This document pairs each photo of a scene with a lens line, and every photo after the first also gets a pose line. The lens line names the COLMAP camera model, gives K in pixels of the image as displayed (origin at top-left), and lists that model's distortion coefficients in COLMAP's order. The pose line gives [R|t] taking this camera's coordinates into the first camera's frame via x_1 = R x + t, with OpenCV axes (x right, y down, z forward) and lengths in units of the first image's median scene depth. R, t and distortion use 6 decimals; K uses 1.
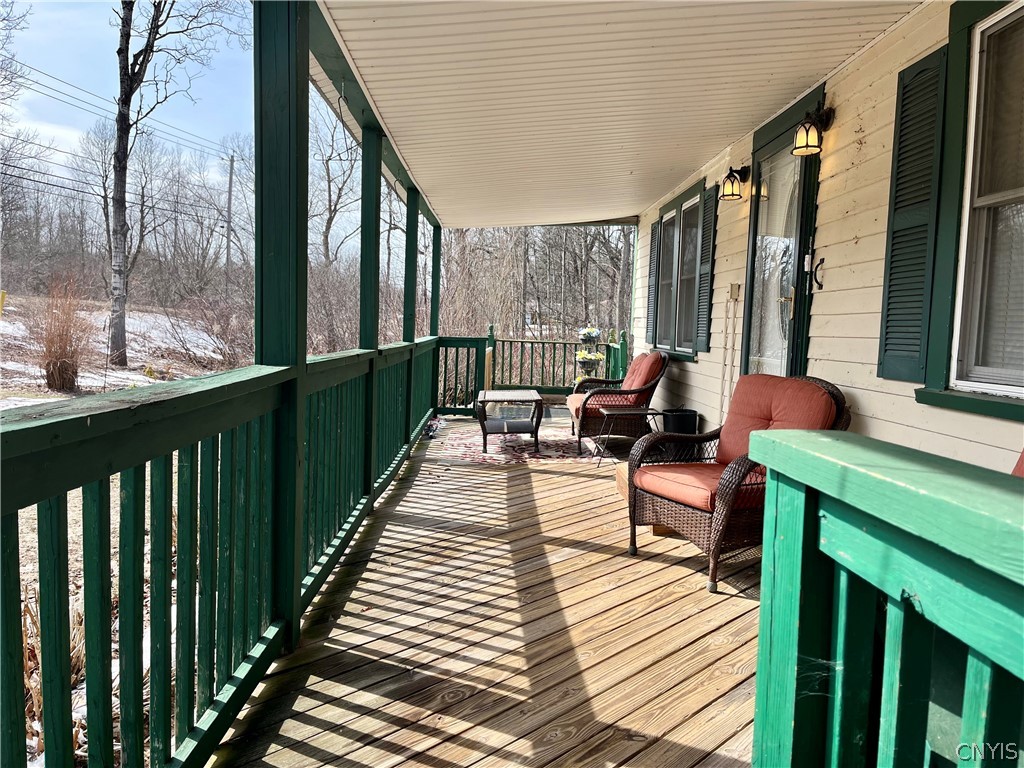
lens RADIAL K [[759.6, 0, 516.3], [0, 759.6, 384.1], [0, 0, 1]] dist [0.065896, -0.068319]
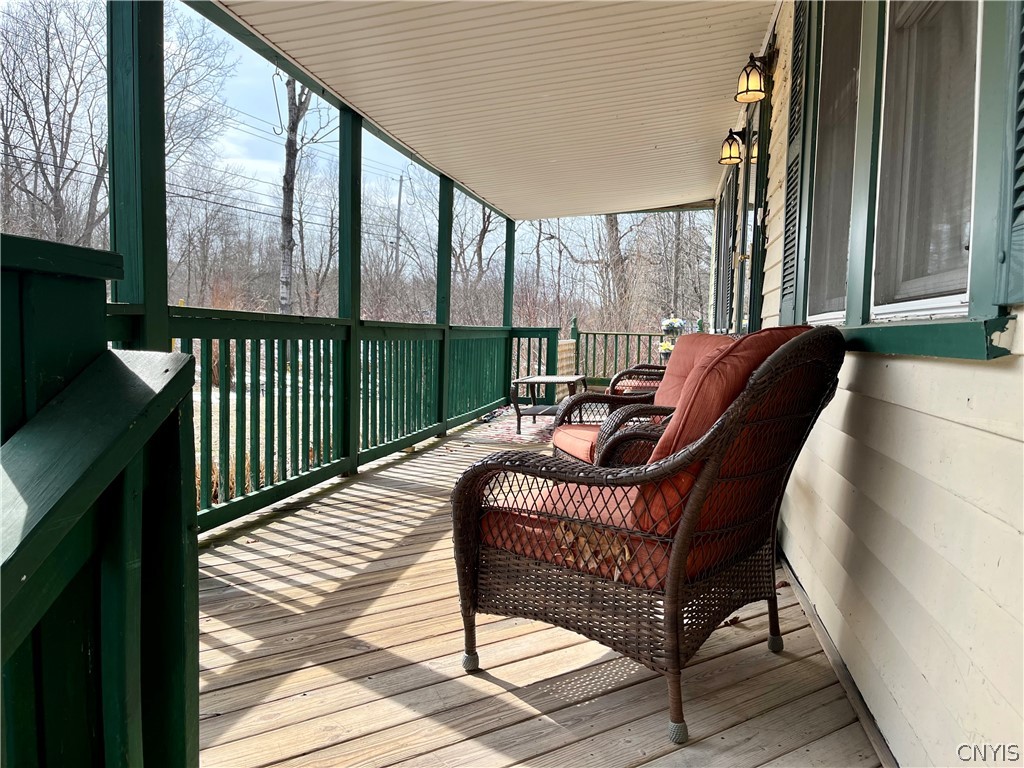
lens RADIAL K [[759.6, 0, 516.3], [0, 759.6, 384.1], [0, 0, 1]] dist [0.065896, -0.068319]
pose [[0.975548, 0.005857, -0.219709, 0.130007], [-0.008813, 0.999883, -0.012475, 0.026865], [0.219610, 0.014106, 0.975486, 0.009290]]
